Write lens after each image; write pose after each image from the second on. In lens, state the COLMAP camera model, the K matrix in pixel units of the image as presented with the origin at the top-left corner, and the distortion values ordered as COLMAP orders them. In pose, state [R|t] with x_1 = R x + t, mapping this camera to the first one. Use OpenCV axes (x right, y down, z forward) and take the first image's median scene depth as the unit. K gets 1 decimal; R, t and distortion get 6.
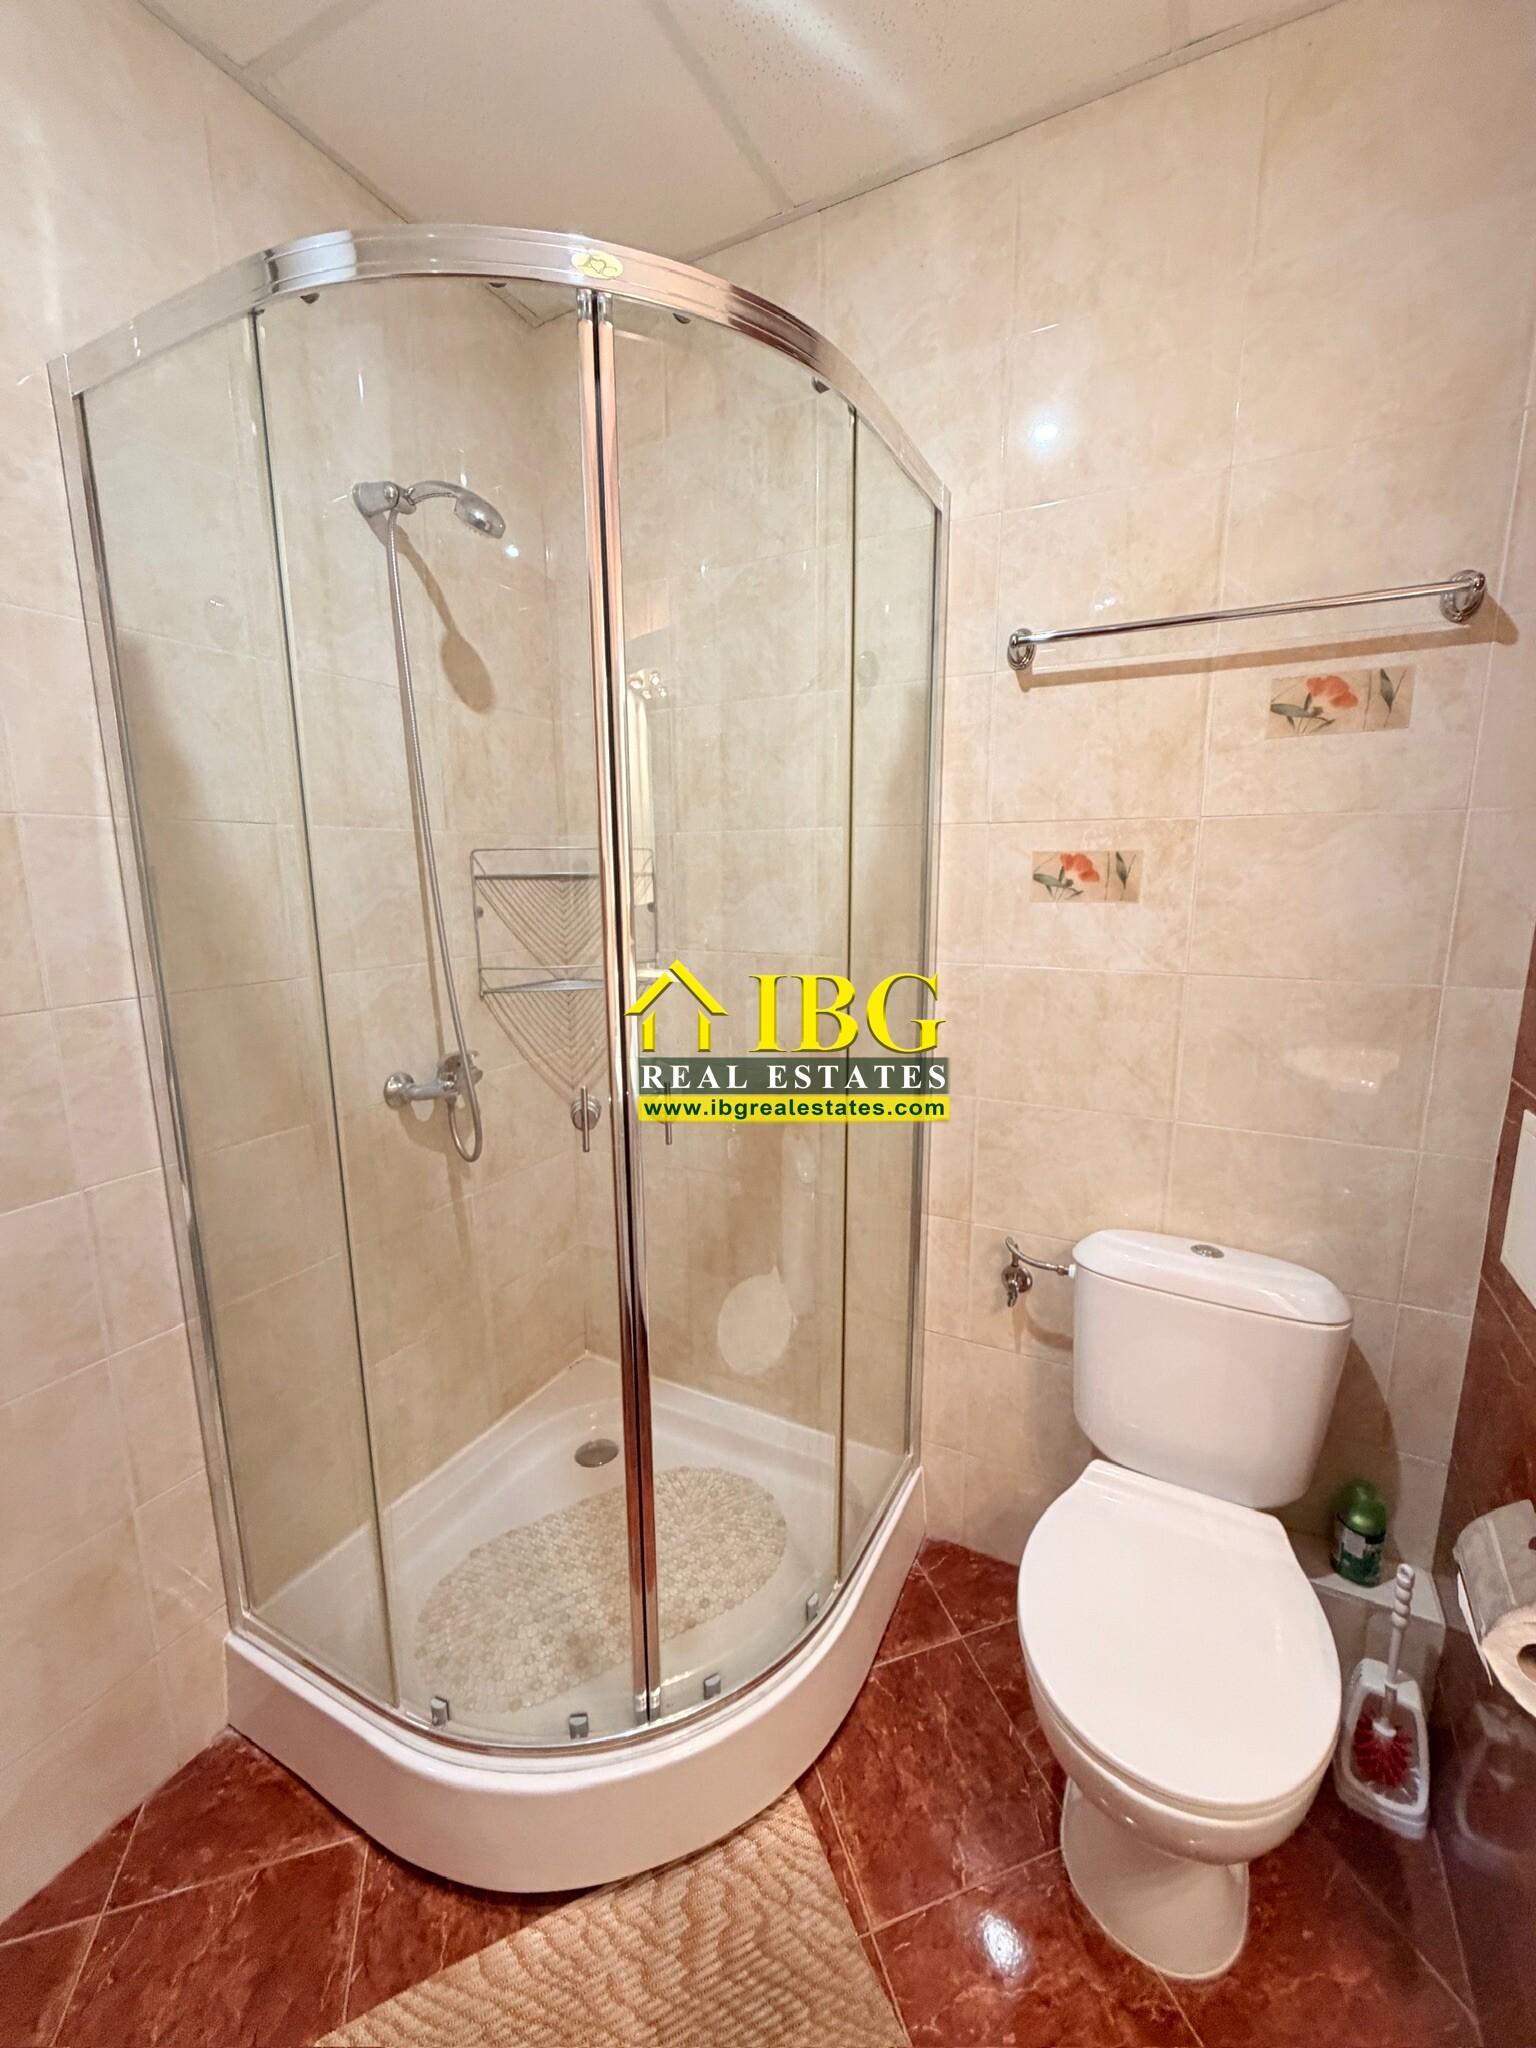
lens RADIAL K [[816.9, 0, 773.1], [0, 816.9, 1020.1], [0, 0, 1]] dist [-0.001877, -0.000155]
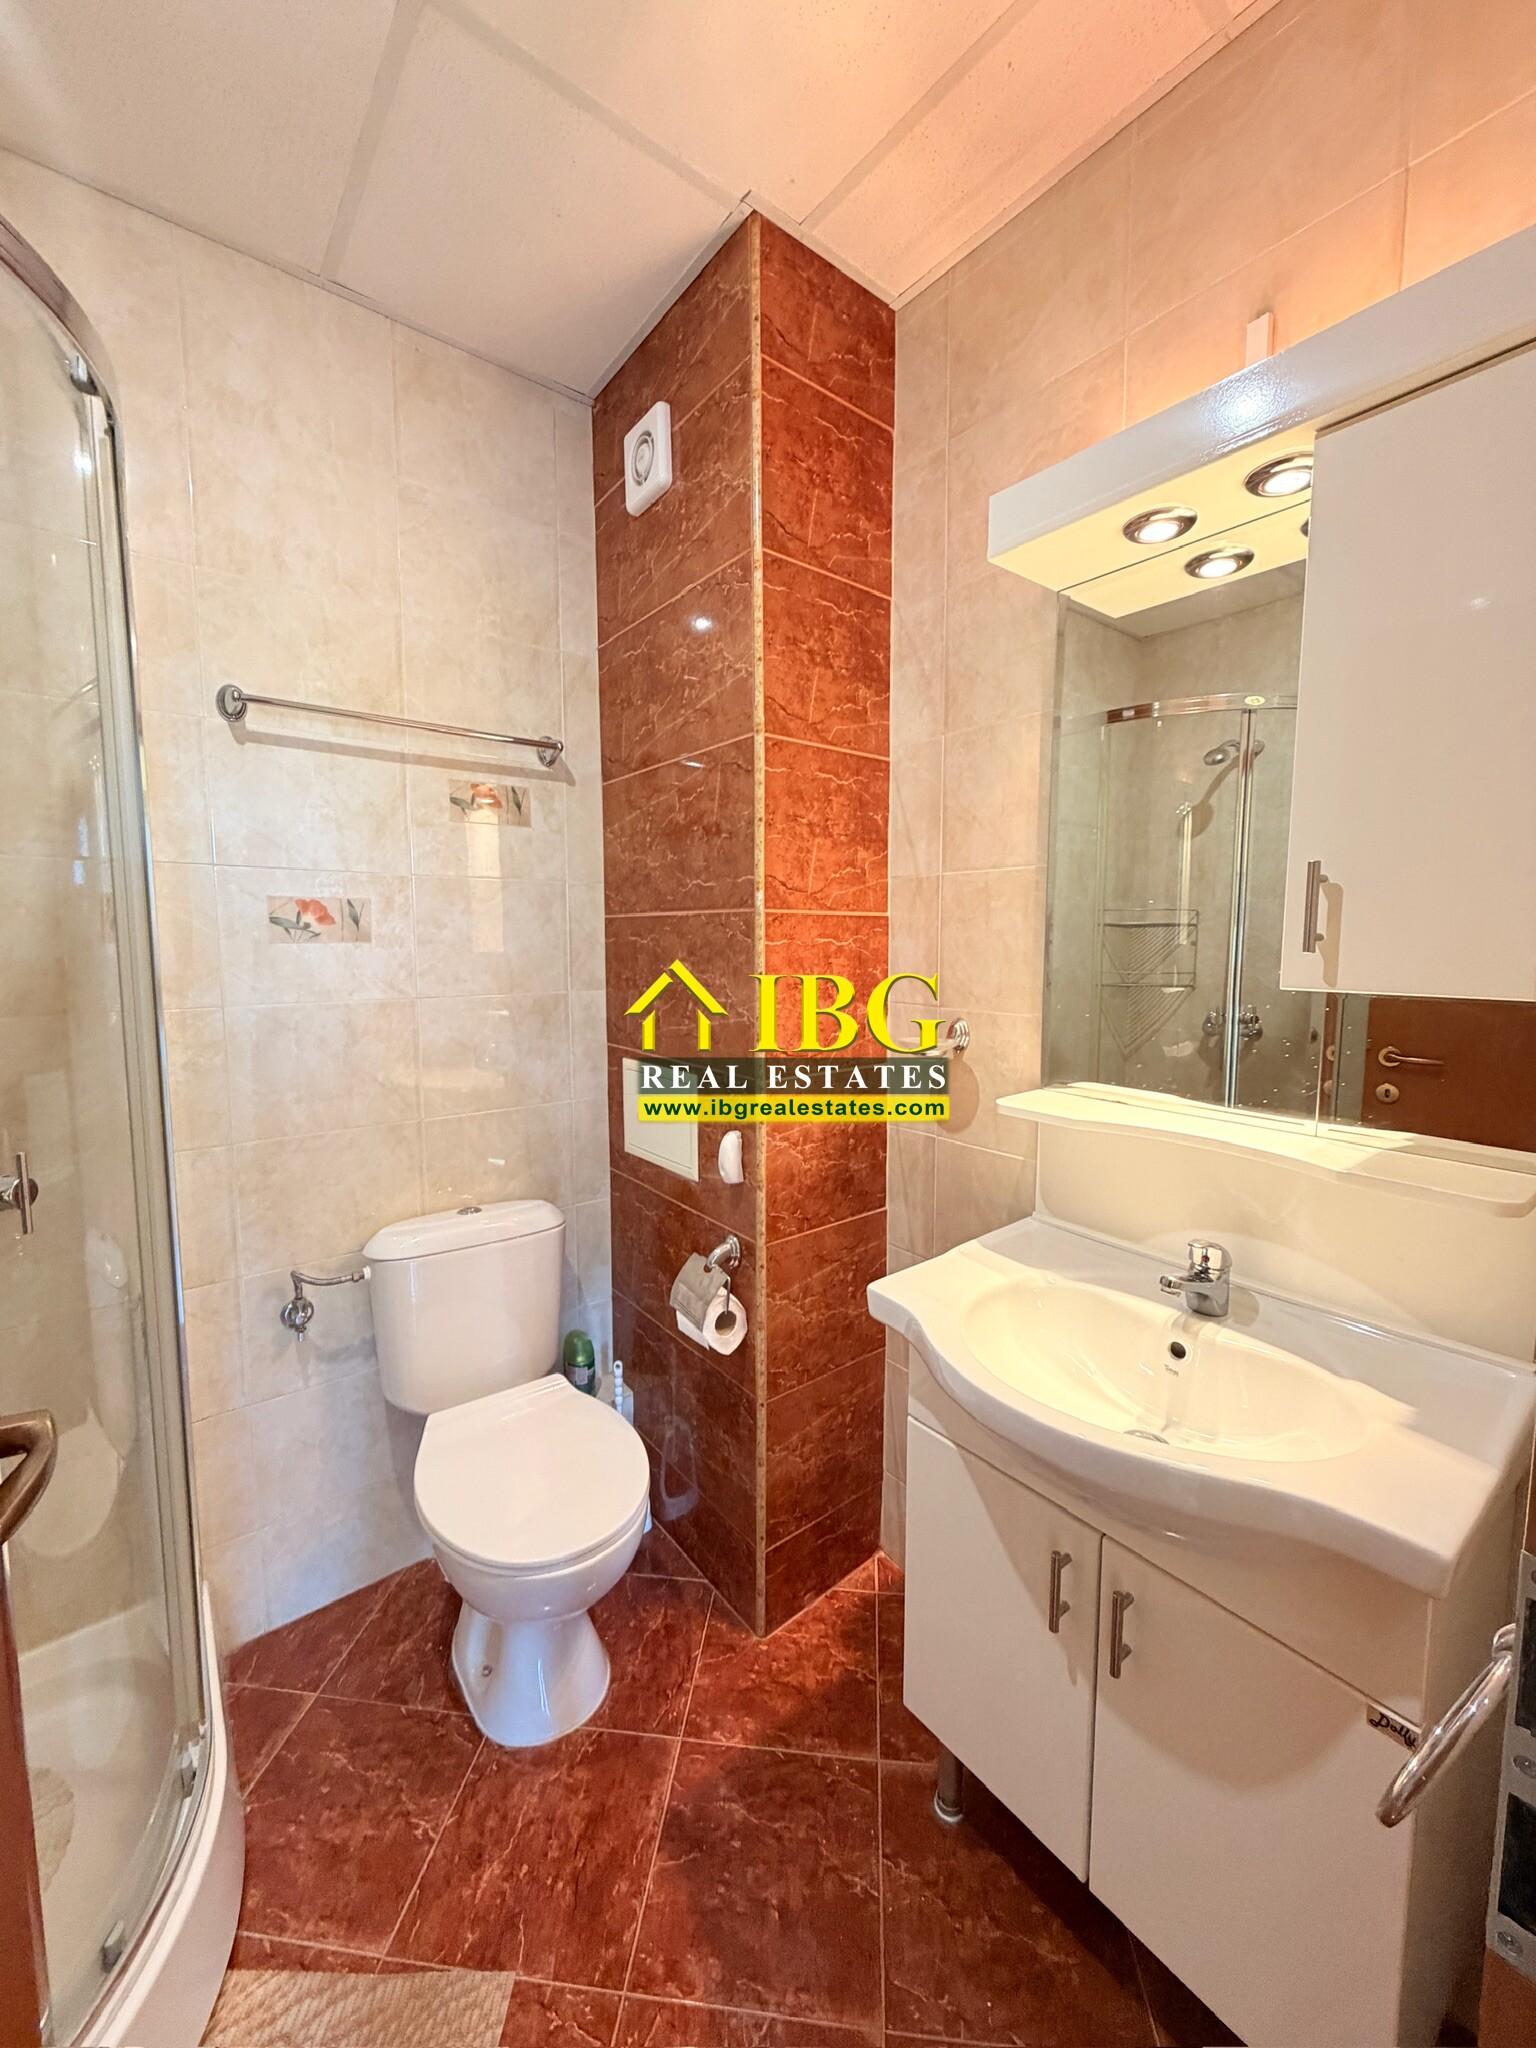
lens RADIAL K [[816.9, 0, 778.2], [0, 816.9, 1020.9], [0, 0, 1]] dist [-0.001877, -0.000155]
pose [[0.397592, -0.089168, 0.913219, -0.414011], [0.162439, 0.986387, 0.025590, 0.034357], [-0.903069, 0.138168, 0.406664, -0.000686]]
